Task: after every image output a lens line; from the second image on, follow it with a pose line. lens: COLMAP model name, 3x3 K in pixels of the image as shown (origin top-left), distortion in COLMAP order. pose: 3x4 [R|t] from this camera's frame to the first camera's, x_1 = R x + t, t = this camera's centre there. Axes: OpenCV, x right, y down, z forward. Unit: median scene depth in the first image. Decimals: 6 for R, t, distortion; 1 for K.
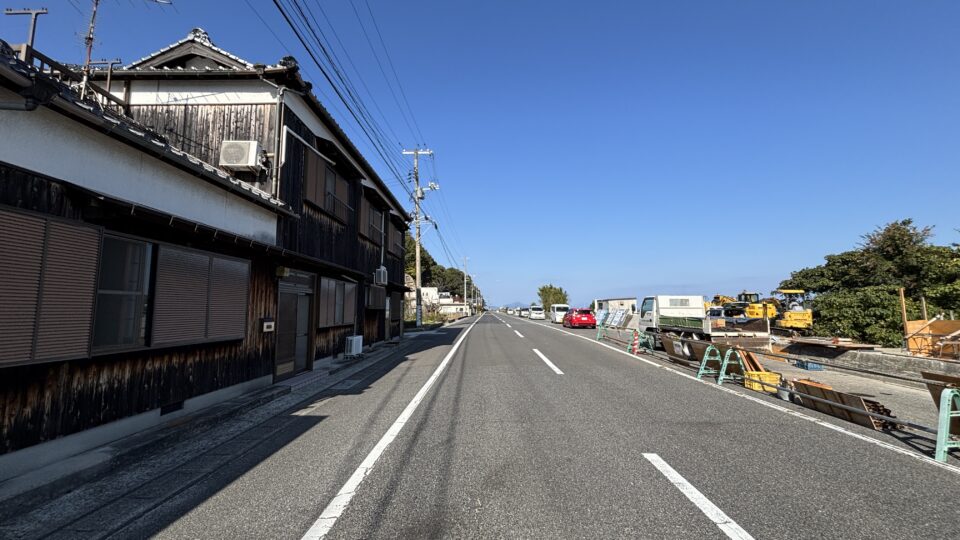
lens RADIAL K [[388.9, 0, 480.1], [0, 388.9, 267.9], [0, 0, 1]] dist [0.002922, 0.000113]
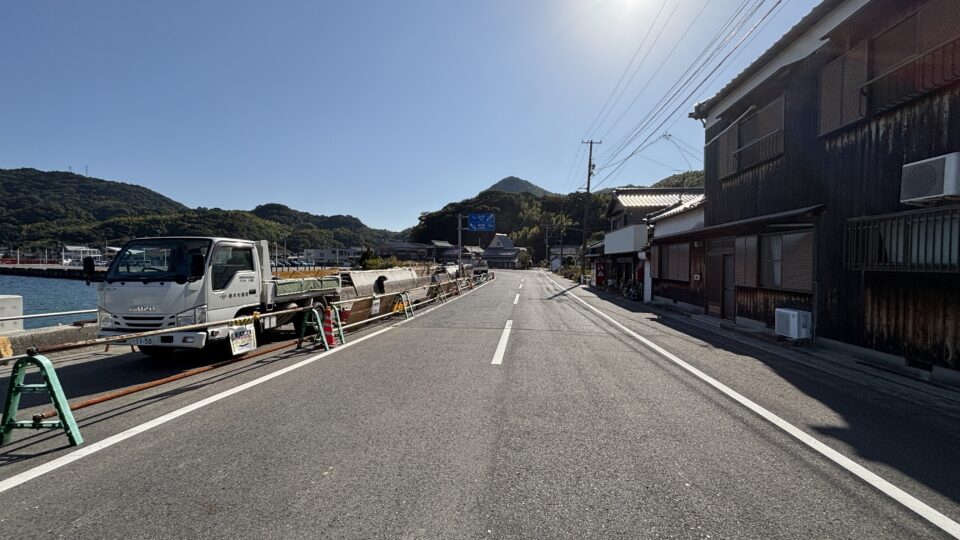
lens RADIAL K [[388.9, 0, 478.7], [0, 388.9, 273.2], [0, 0, 1]] dist [0.002922, 0.000113]
pose [[-0.995856, 0.001638, 0.090935, 0.320746], [-0.005591, 0.996844, -0.079186, 0.356804], [-0.090777, -0.079366, -0.992704, 3.634446]]
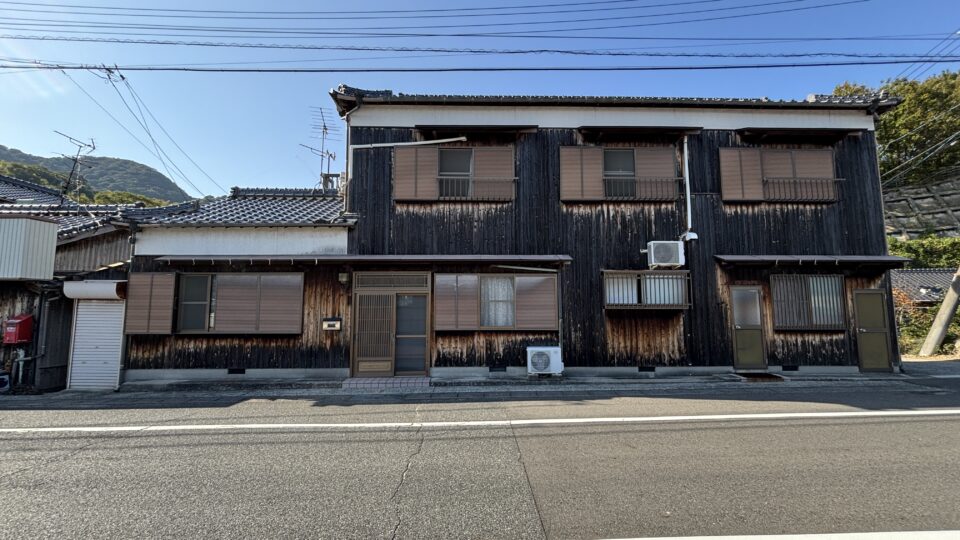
lens RADIAL K [[388.9, 0, 479.9], [0, 388.9, 271.5], [0, 0, 1]] dist [0.002922, 0.000113]
pose [[0.031592, -0.089206, -0.995512, 0.842467], [0.108919, 0.990385, -0.085291, 0.181839], [0.993549, -0.105736, 0.041004, 1.853832]]
